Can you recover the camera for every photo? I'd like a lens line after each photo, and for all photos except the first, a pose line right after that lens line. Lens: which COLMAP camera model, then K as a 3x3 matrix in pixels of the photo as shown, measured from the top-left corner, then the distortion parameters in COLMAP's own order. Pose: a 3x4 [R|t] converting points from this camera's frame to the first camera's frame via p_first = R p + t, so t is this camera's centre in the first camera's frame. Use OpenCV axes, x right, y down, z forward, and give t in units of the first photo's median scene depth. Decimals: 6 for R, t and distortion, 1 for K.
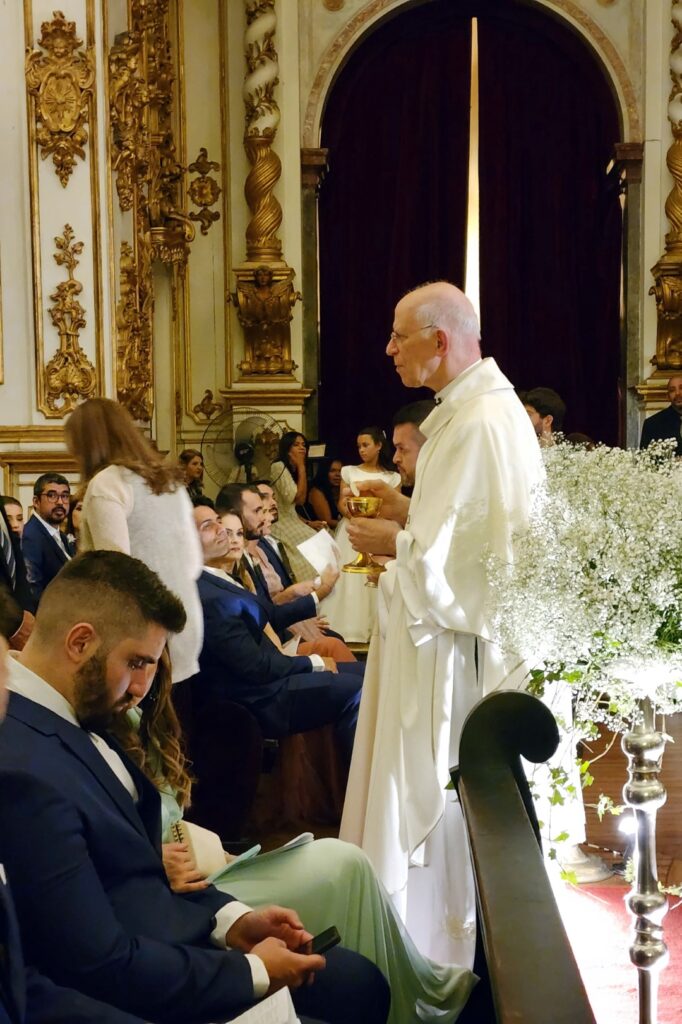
lens RADIAL K [[3197.3, 0, 341.1], [0, 3197.3, 519.4], [0, 0, 1]] dist [0.017772, 0.000000]
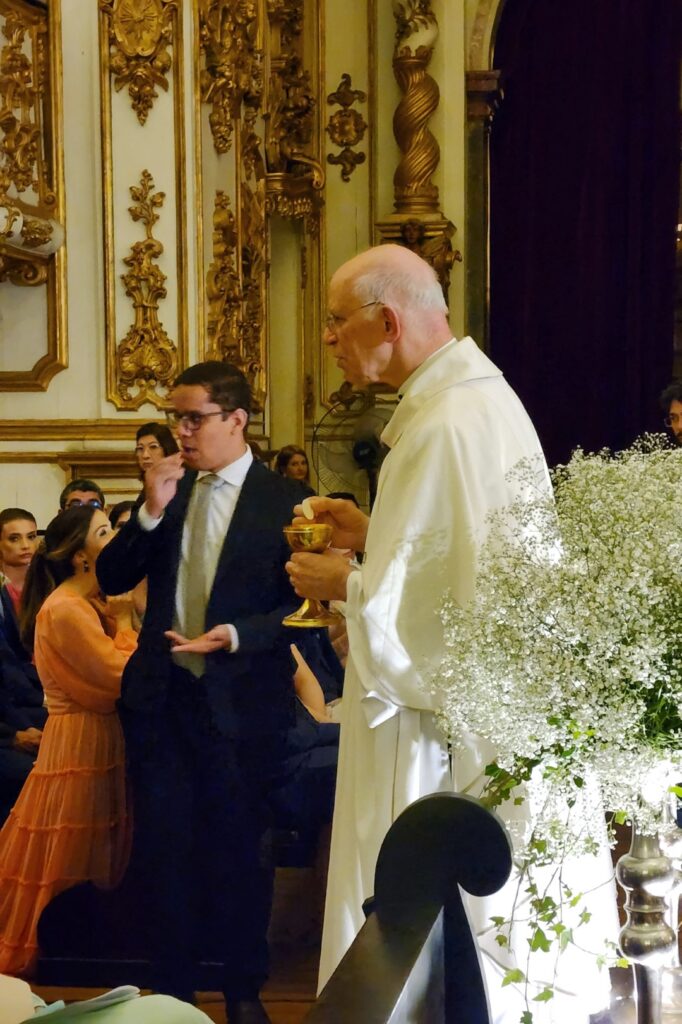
lens RADIAL K [[3197.3, 0, 340.7], [0, 3197.3, 501.8], [0, 0, 1]] dist [0.017772, 0.000000]
pose [[0.967524, 0.008434, -0.252640, 0.167473], [-0.006928, 0.999953, 0.006849, -0.014292], [0.252685, -0.004876, 0.967536, 0.228300]]
